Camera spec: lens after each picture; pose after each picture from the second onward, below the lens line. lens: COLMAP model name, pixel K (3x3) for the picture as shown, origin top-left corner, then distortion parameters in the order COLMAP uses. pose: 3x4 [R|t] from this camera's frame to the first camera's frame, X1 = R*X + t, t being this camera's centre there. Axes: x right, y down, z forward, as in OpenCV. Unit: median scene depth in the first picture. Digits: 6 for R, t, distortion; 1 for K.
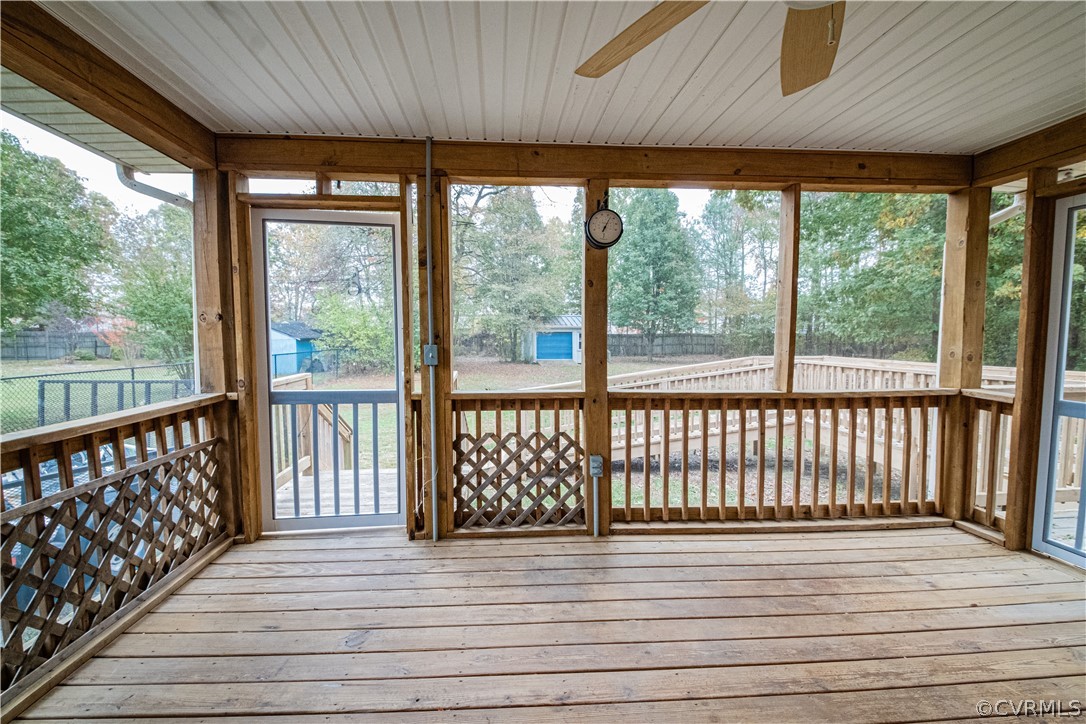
lens RADIAL K [[437.3, 0, 527.5], [0, 437.3, 362.2], [0, 0, 1]] dist [0.014226, -0.010917]
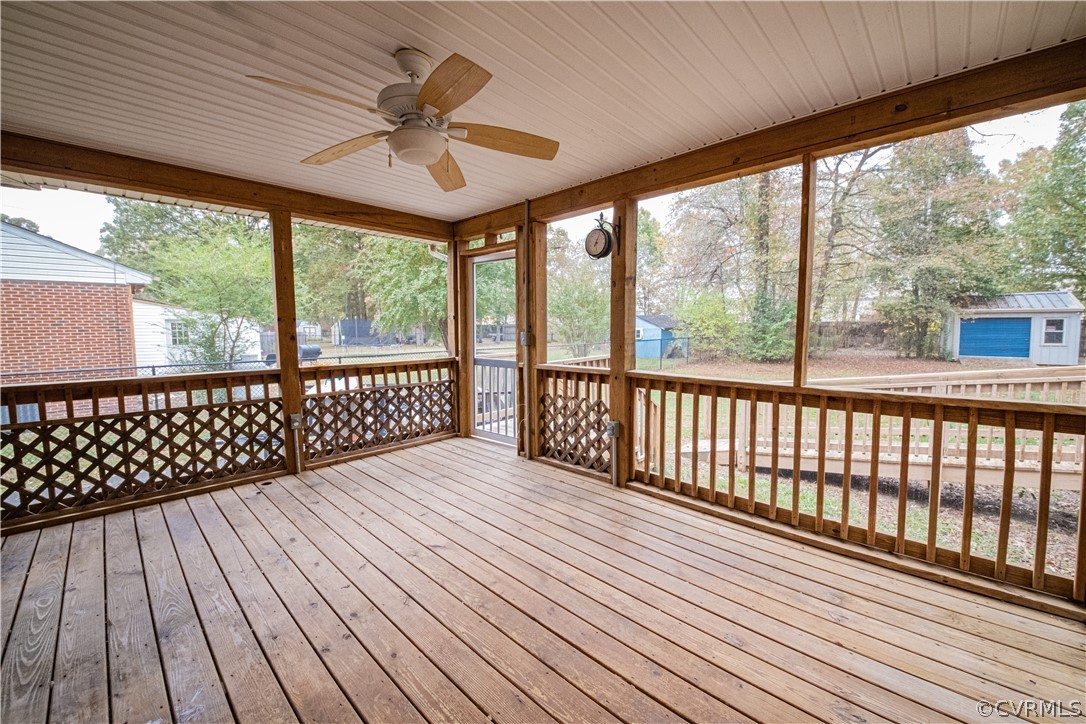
lens RADIAL K [[428.2, 0, 544.3], [0, 428.2, 358.8], [0, 0, 1]] dist [0.001787, -0.009007]
pose [[0.676728, 0.050409, -0.734505, 0.898355], [-0.036875, 0.998722, 0.034568, -0.000787], [0.735309, 0.003691, 0.677722, 0.017807]]
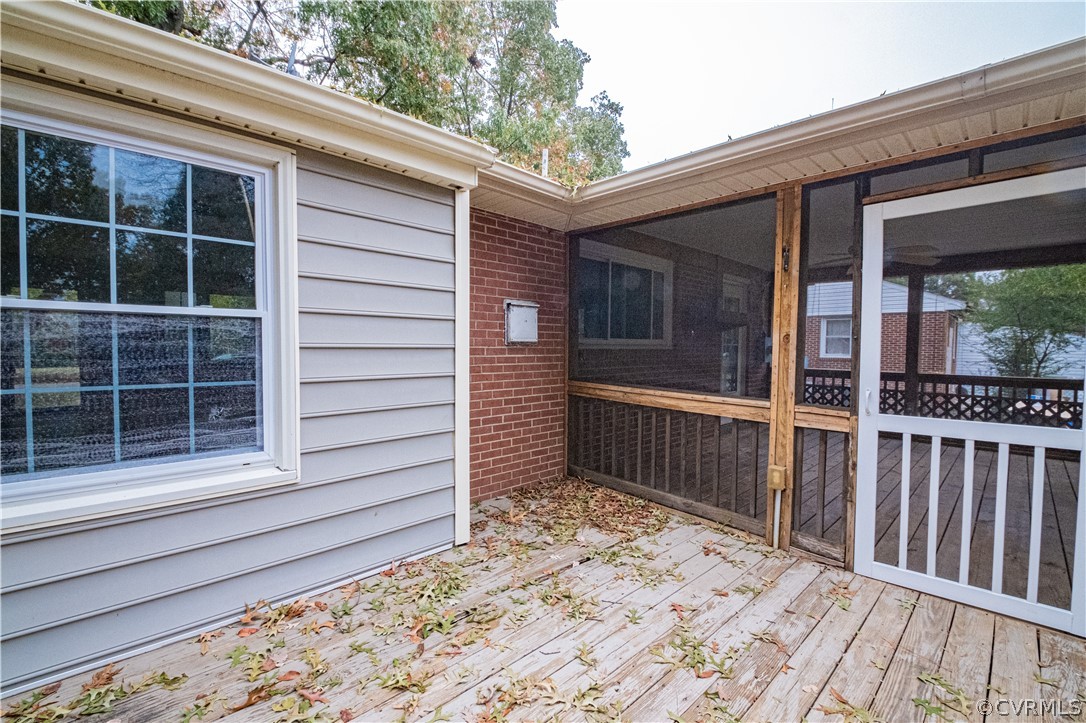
lens RADIAL K [[459.3, 0, 543.0], [0, 459.3, 361.5], [0, 0, 1]] dist [-0.012406, -0.000238]
pose [[-0.767393, 0.018461, -0.640912, 2.199020], [-0.044536, 0.995636, 0.082004, -0.054657], [0.639629, 0.091473, -0.763222, 0.882864]]
